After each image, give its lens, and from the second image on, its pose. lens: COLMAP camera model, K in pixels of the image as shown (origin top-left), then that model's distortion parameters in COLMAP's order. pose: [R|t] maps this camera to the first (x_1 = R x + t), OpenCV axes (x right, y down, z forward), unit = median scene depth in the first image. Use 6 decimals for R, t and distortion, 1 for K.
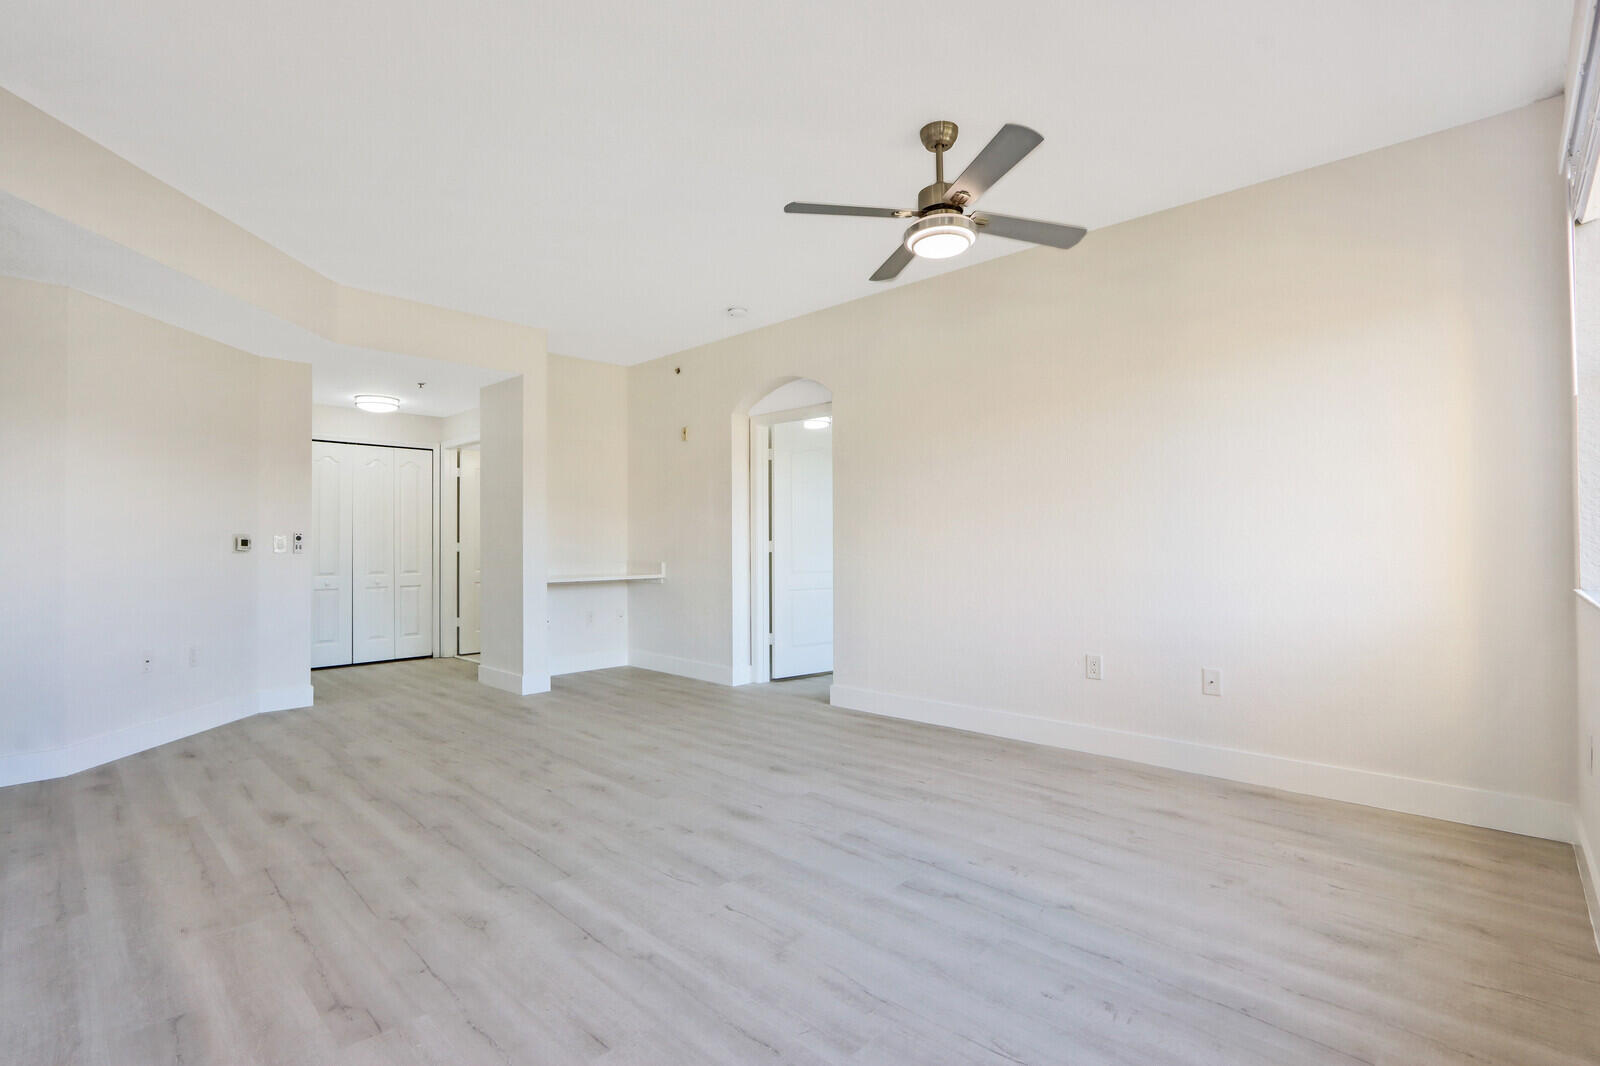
lens RADIAL K [[754.6, 0, 800.4], [0, 754.6, 549.8], [0, 0, 1]] dist [-0.022524, 0.000912]
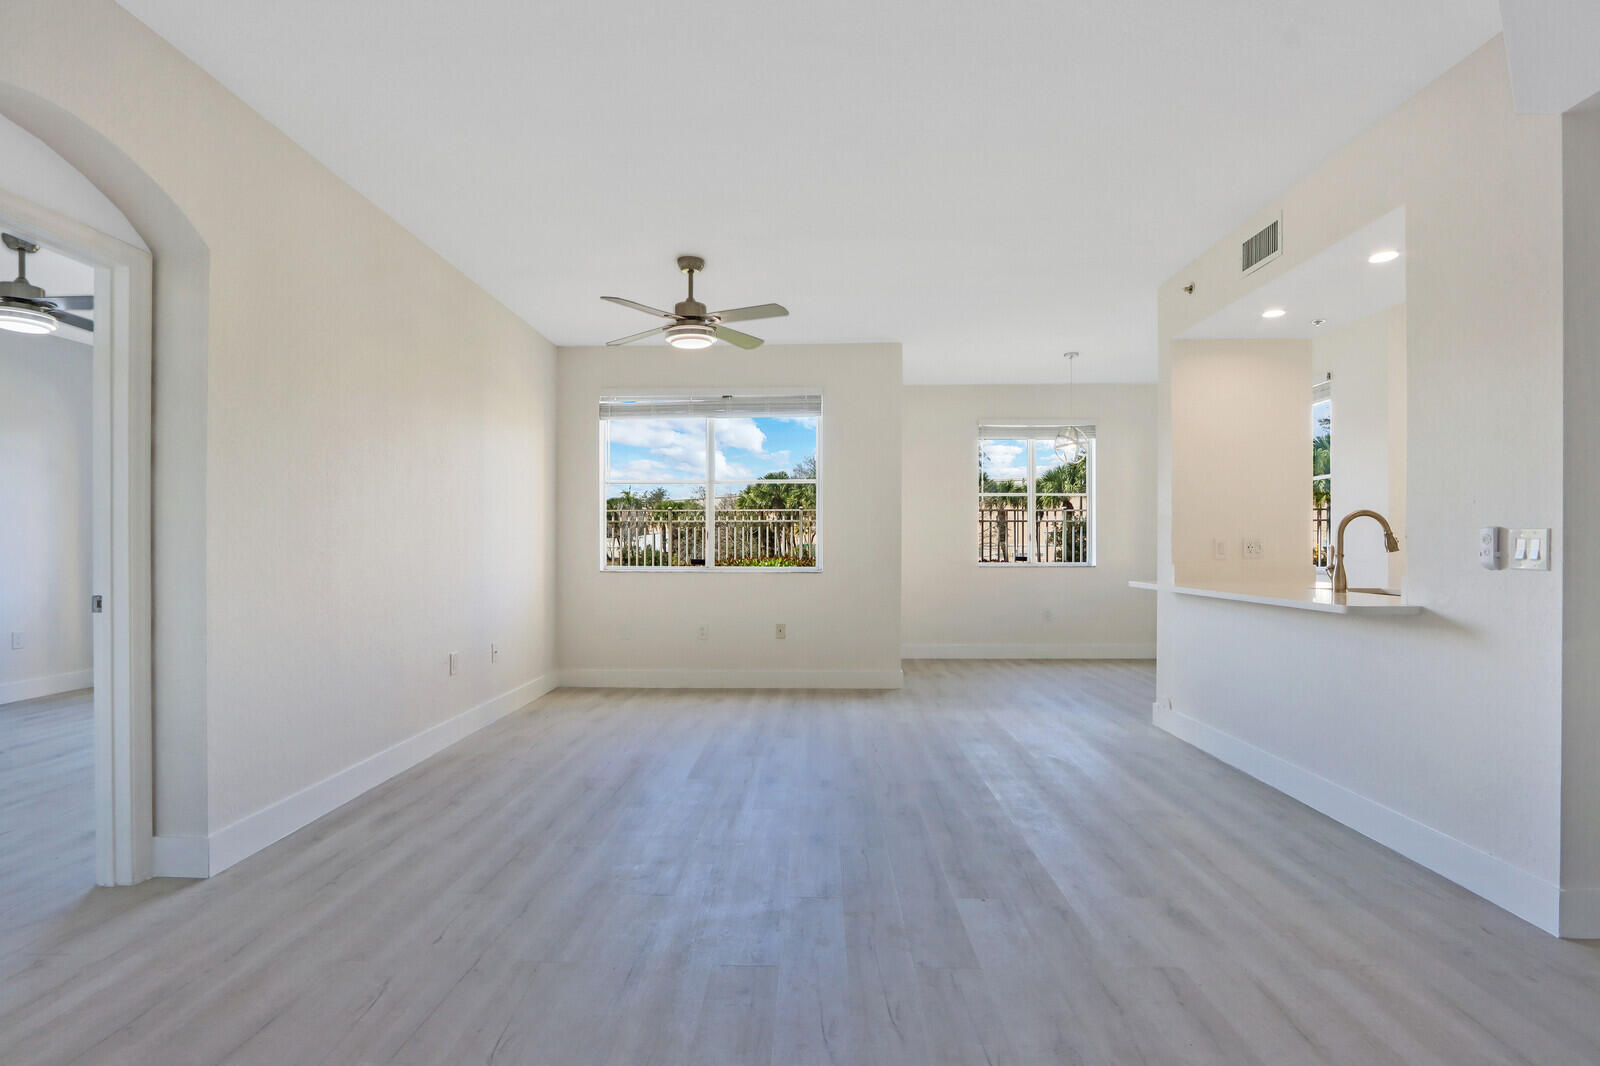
lens RADIAL K [[754.6, 0, 800.4], [0, 754.6, 549.8], [0, 0, 1]] dist [-0.022524, 0.000912]
pose [[-0.672729, 0.001667, 0.739887, -0.917049], [0.007484, 0.999962, 0.004552, -0.013946], [-0.739851, 0.008599, -0.672716, 1.635947]]
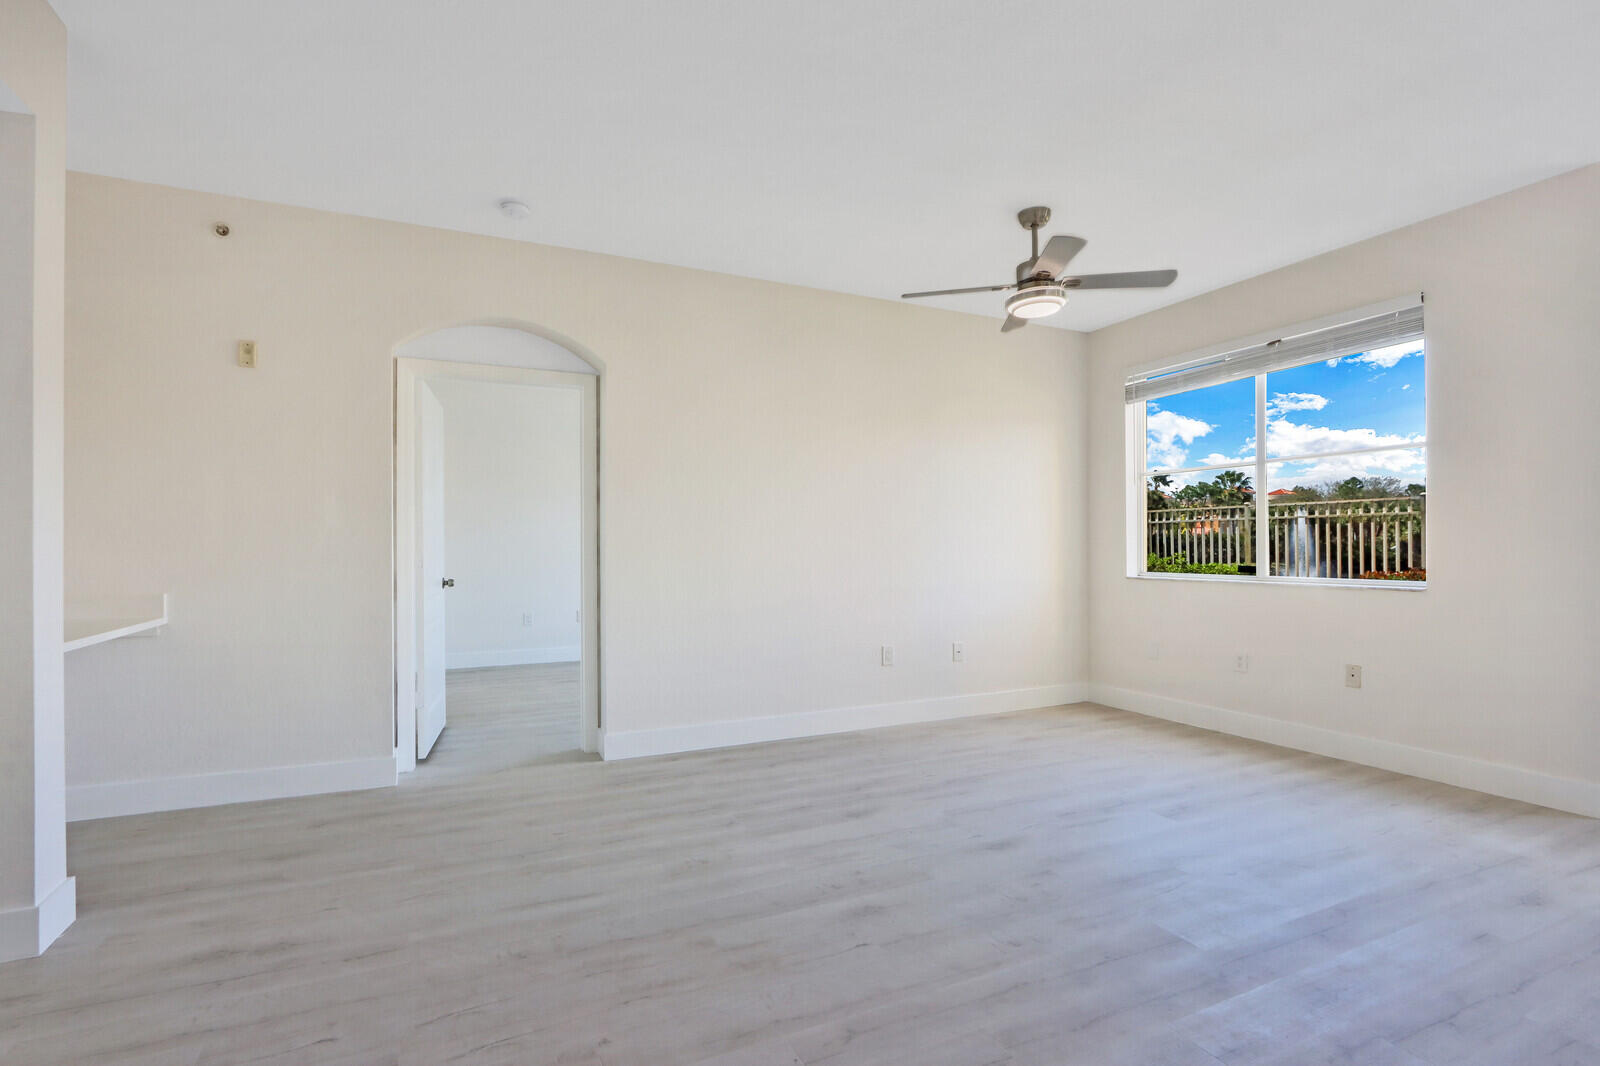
lens RADIAL K [[746.2, 0, 797.6], [0, 746.2, 555.0], [0, 0, 1]] dist [-0.023962, 0.000592]
pose [[0.357389, -0.003230, 0.933950, -0.959956], [0.007574, 0.999971, 0.000560, -0.011546], [-0.933925, 0.006874, 0.357403, 0.841157]]
